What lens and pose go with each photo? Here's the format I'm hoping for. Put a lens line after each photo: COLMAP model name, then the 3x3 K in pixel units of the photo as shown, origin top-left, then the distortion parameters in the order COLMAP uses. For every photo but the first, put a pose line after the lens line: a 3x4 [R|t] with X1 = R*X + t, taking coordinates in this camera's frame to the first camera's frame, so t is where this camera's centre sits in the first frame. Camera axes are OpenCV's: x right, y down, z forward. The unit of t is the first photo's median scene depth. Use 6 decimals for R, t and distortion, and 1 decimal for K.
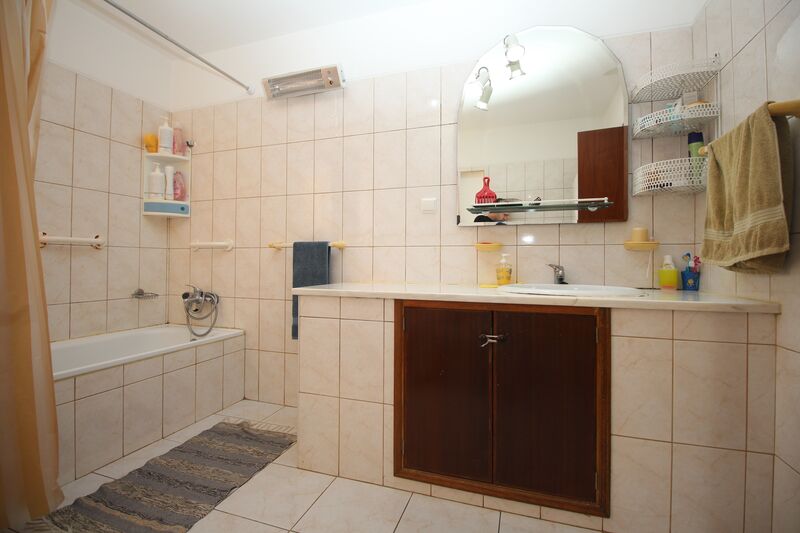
lens RADIAL K [[367.9, 0, 399.0], [0, 367.9, 254.8], [0, 0, 1]] dist [-0.004284, -0.009491]
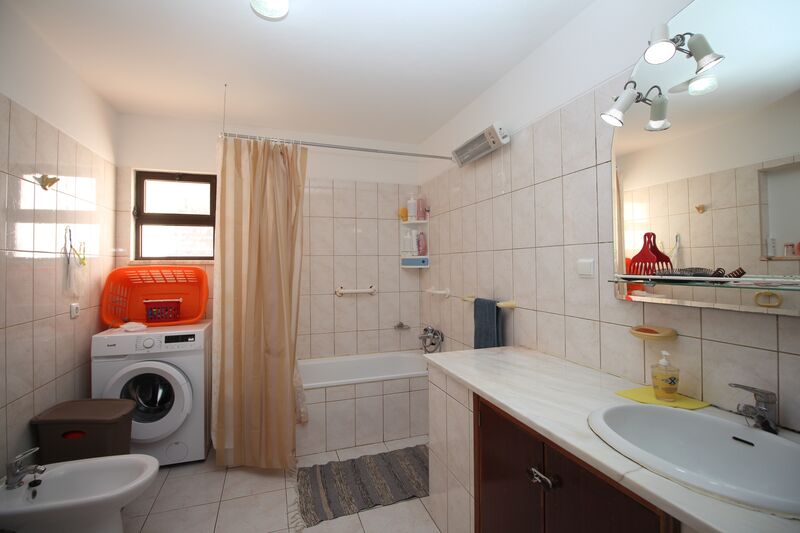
lens RADIAL K [[367.9, 0, 400.2], [0, 367.9, 254.9], [0, 0, 1]] dist [-0.004284, -0.009491]
pose [[0.610702, -0.032946, -0.791175, 0.432581], [0.029204, 0.999391, -0.019073, -0.147758], [0.791322, -0.011458, 0.611292, 0.178681]]
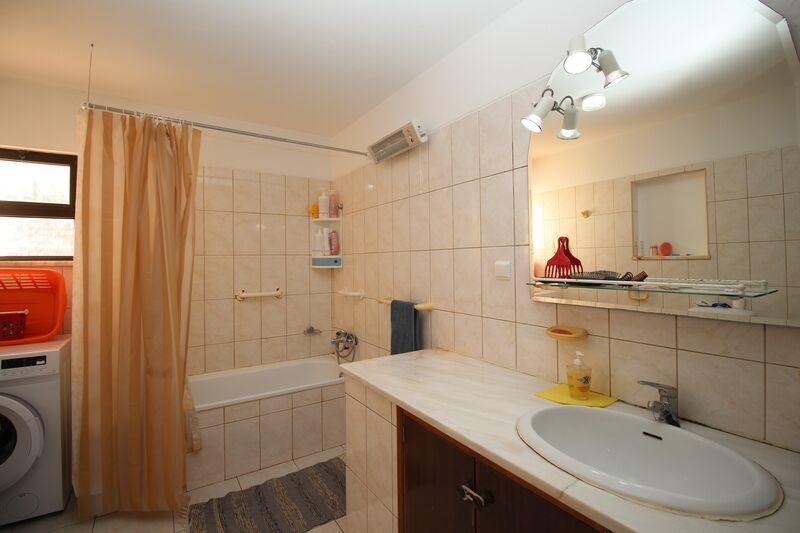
lens RADIAL K [[367.9, 0, 400.0], [0, 367.9, 253.5], [0, 0, 1]] dist [-0.004284, -0.009491]
pose [[0.787332, -0.027807, -0.615902, 0.373799], [0.029790, 0.999531, -0.007046, -0.159300], [0.615809, -0.012800, 0.787791, 0.204524]]
